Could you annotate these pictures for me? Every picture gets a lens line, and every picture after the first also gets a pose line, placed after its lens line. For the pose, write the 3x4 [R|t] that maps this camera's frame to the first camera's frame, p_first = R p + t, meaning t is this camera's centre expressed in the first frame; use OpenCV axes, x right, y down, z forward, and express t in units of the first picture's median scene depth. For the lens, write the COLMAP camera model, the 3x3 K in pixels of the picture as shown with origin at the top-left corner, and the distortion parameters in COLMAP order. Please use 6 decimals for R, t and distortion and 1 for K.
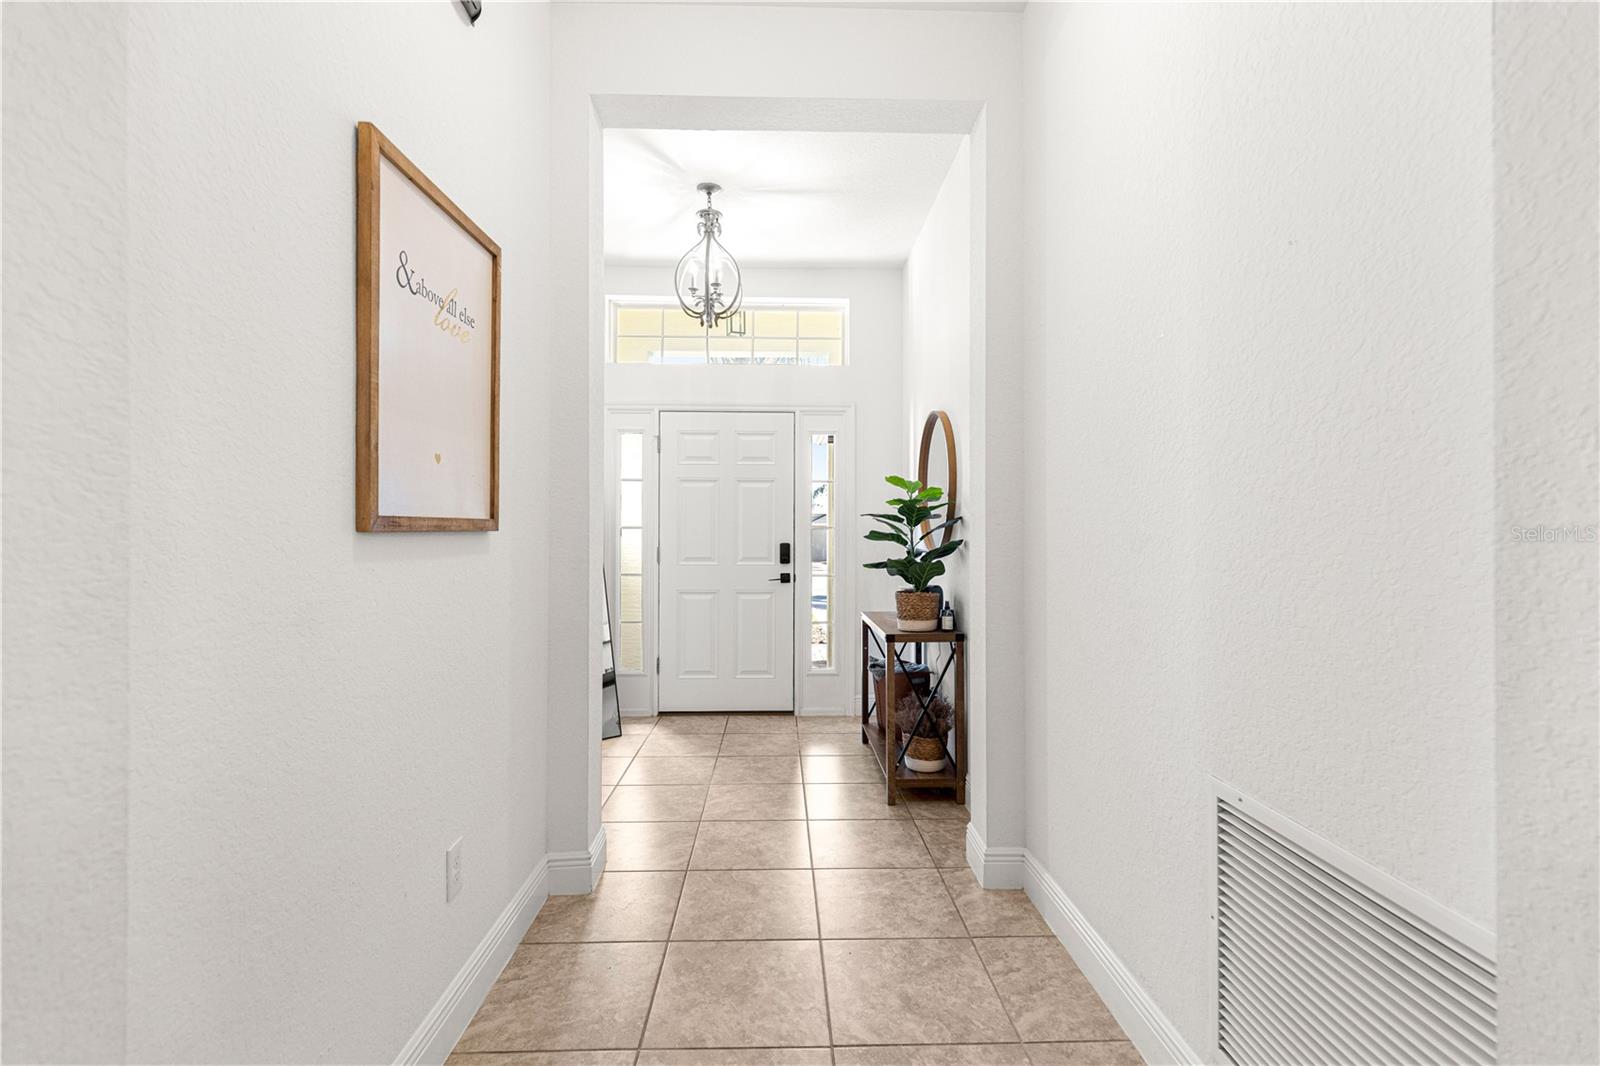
lens RADIAL K [[719.8, 0, 805.7], [0, 719.8, 534.8], [0, 0, 1]] dist [0.006836, -0.001769]
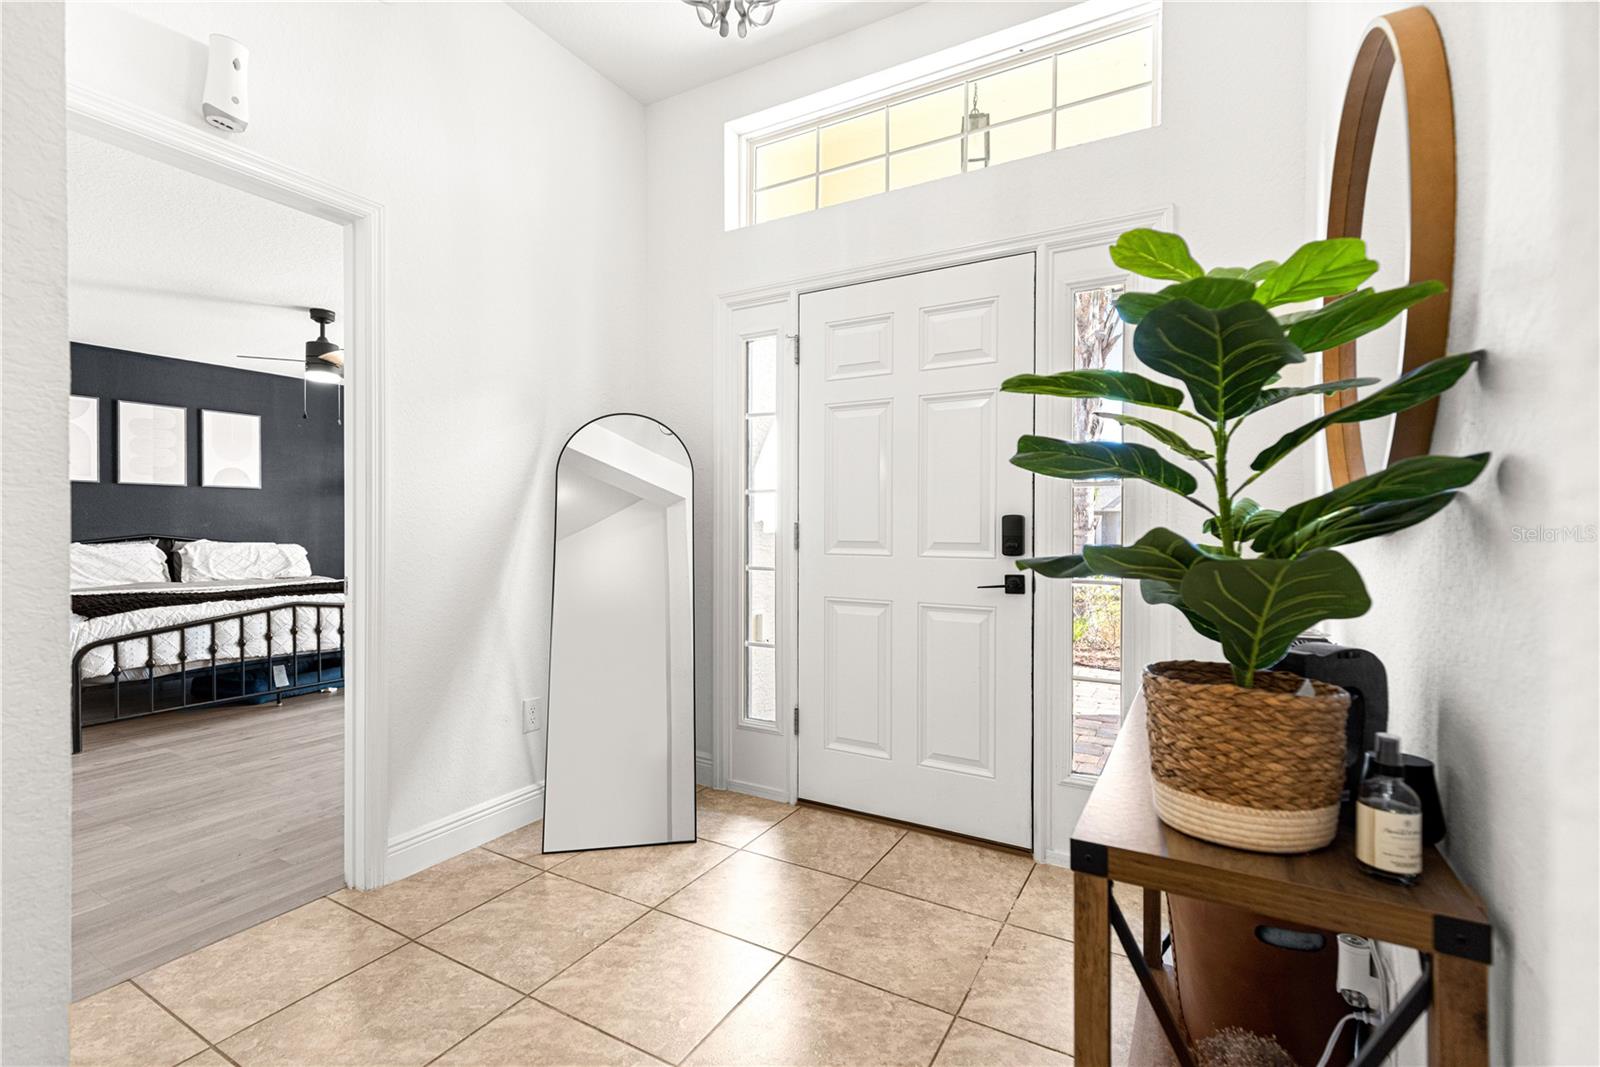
lens RADIAL K [[719.8, 0, 788.0], [0, 719.8, 532.9], [0, 0, 1]] dist [0.006836, -0.001769]
pose [[0.842442, 0.006213, -0.538752, 0.155810], [-0.000505, 0.999942, 0.010741, 0.026535], [0.538787, -0.008777, 0.842396, 0.695362]]
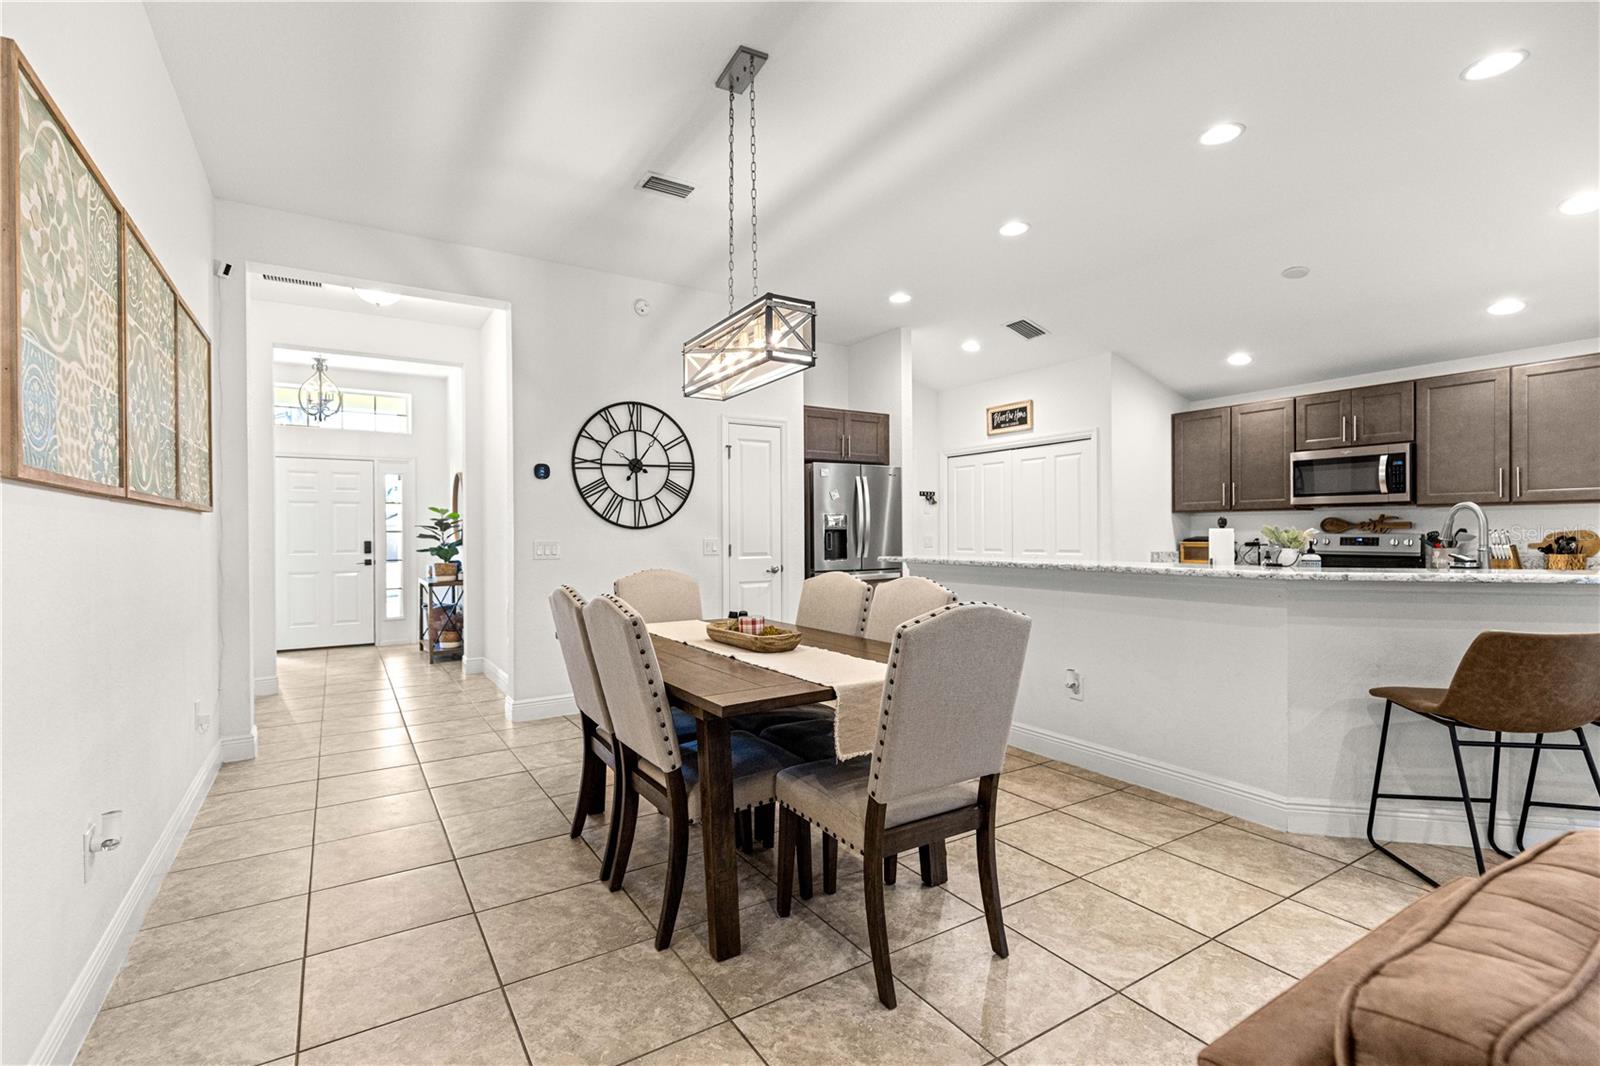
lens RADIAL K [[719.8, 0, 783.4], [0, 719.8, 542.3], [0, 0, 1]] dist [0.006836, -0.001769]
pose [[0.870028, -0.010061, 0.492900, -0.021423], [0.004549, 0.999913, 0.012380, -0.002230], [-0.492982, -0.008528, 0.869998, -1.266271]]
